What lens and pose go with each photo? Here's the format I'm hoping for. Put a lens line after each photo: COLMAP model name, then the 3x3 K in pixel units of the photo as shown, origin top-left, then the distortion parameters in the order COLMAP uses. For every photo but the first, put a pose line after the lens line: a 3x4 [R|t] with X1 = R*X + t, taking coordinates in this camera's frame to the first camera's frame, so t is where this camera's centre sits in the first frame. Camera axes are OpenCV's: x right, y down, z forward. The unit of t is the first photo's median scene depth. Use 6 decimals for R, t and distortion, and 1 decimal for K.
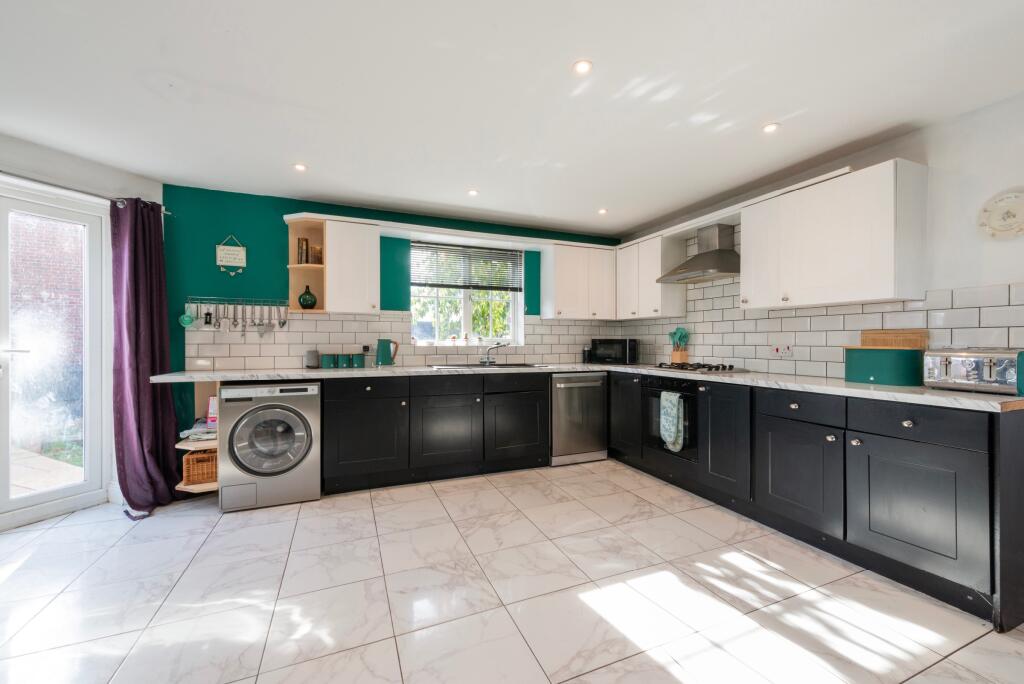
lens RADIAL K [[414.3, 0, 521.1], [0, 414.3, 340.8], [0, 0, 1]] dist [0.002475, -0.001397]
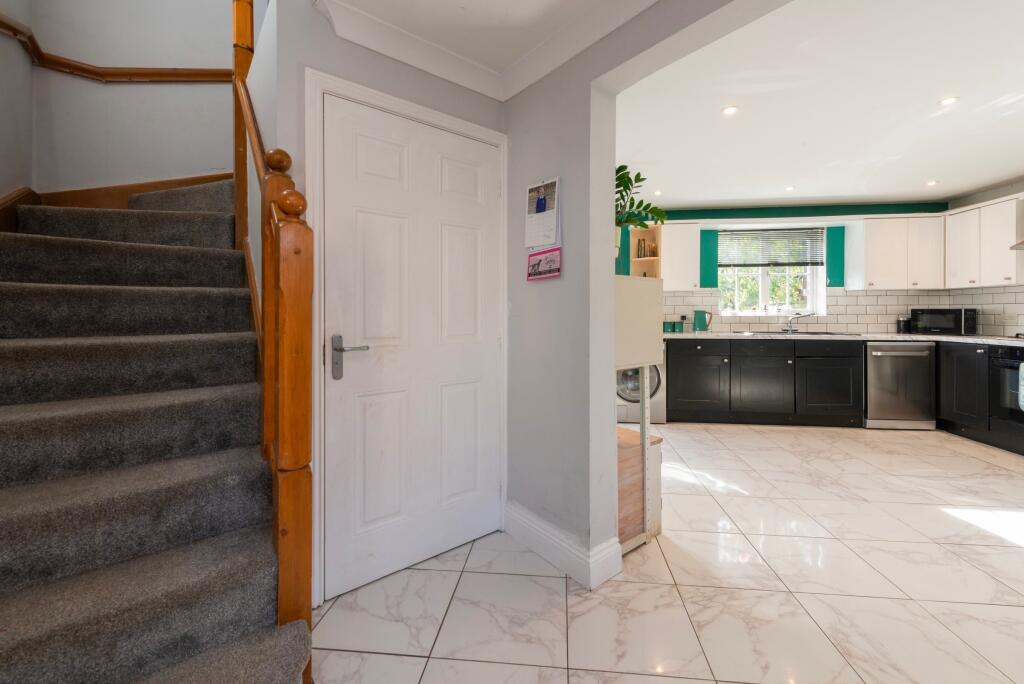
lens RADIAL K [[414.3, 0, 512.3], [0, 414.3, 314.5], [0, 0, 1]] dist [0.002475, -0.001397]
pose [[0.866966, -0.000998, -0.498366, -0.190969], [0.004954, 0.999966, 0.006616, -0.002712], [0.498342, -0.008205, 0.866942, -0.398269]]
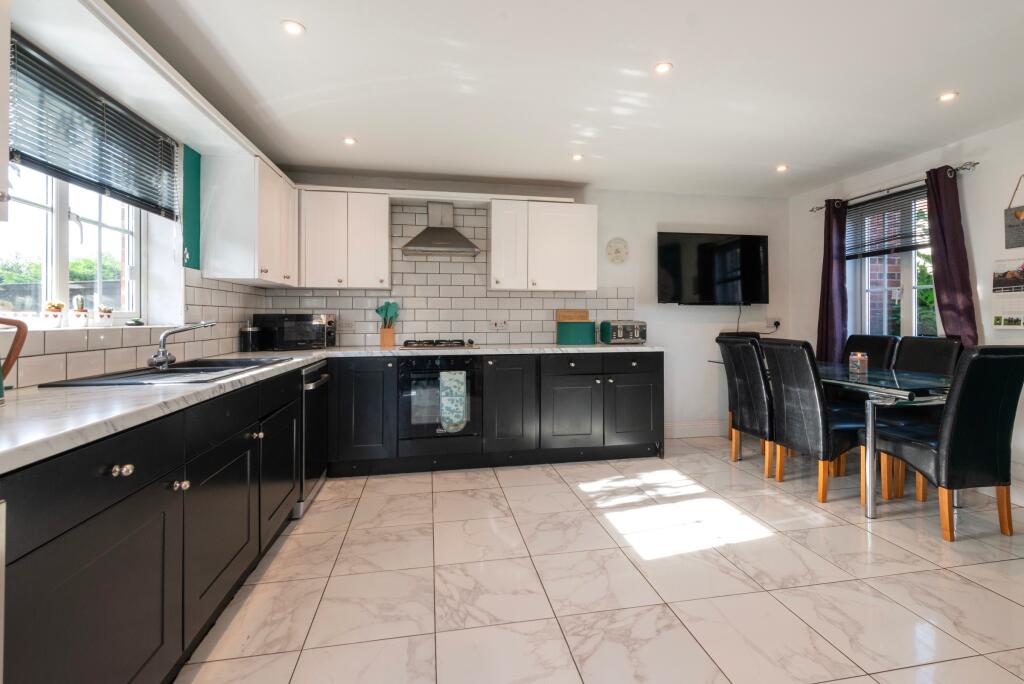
lens RADIAL K [[458.9, 0, 521.6], [0, 458.9, 317.9], [0, 0, 1]] dist [0.013887, -0.000499]
pose [[0.214504, -0.001188, 0.976722, -0.550937], [-0.000212, 0.999999, 0.001263, 0.001332], [-0.976723, -0.000478, 0.214504, 0.541590]]
